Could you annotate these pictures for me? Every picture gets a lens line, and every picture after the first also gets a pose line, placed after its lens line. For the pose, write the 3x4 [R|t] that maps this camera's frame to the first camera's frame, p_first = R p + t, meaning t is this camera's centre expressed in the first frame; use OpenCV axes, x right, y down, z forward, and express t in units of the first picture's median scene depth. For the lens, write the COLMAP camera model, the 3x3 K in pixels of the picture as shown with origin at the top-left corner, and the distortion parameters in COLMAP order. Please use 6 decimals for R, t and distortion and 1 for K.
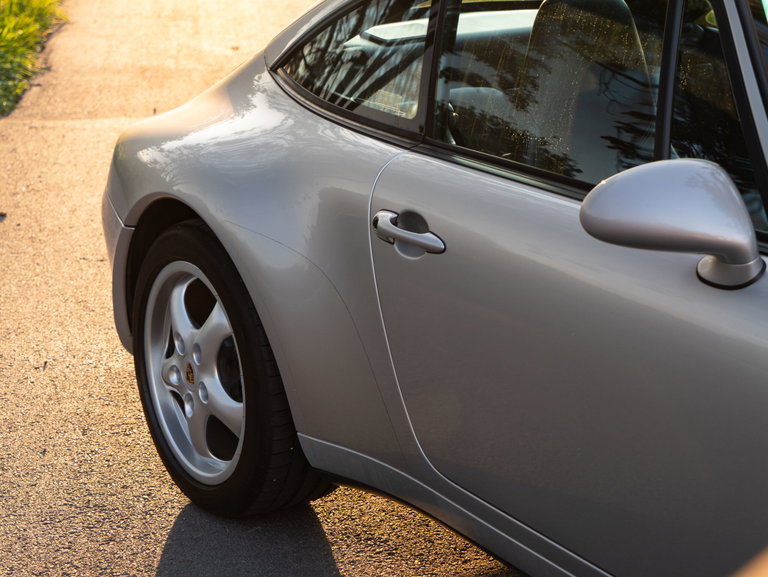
lens RADIAL K [[1680.7, 0, 384.0], [0, 1680.7, 288.5], [0, 0, 1]] dist [0.011982, -0.155986]
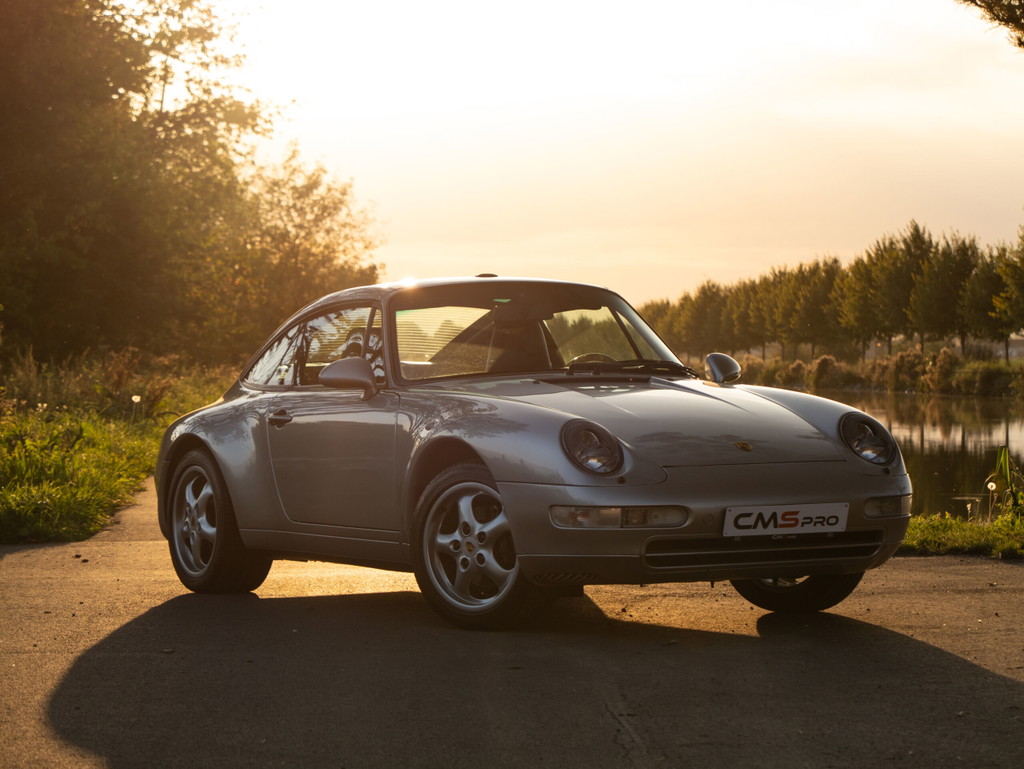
lens RADIAL K [[3442.5, 0, 512.0], [0, 3442.5, 384.5], [0, 0, 1]] dist [0.113972, -3.032141]
pose [[0.997329, -0.010164, -0.072324, 0.568622], [-0.010885, 0.958520, -0.284817, 1.069862], [0.072219, 0.284844, 0.955850, -2.977570]]
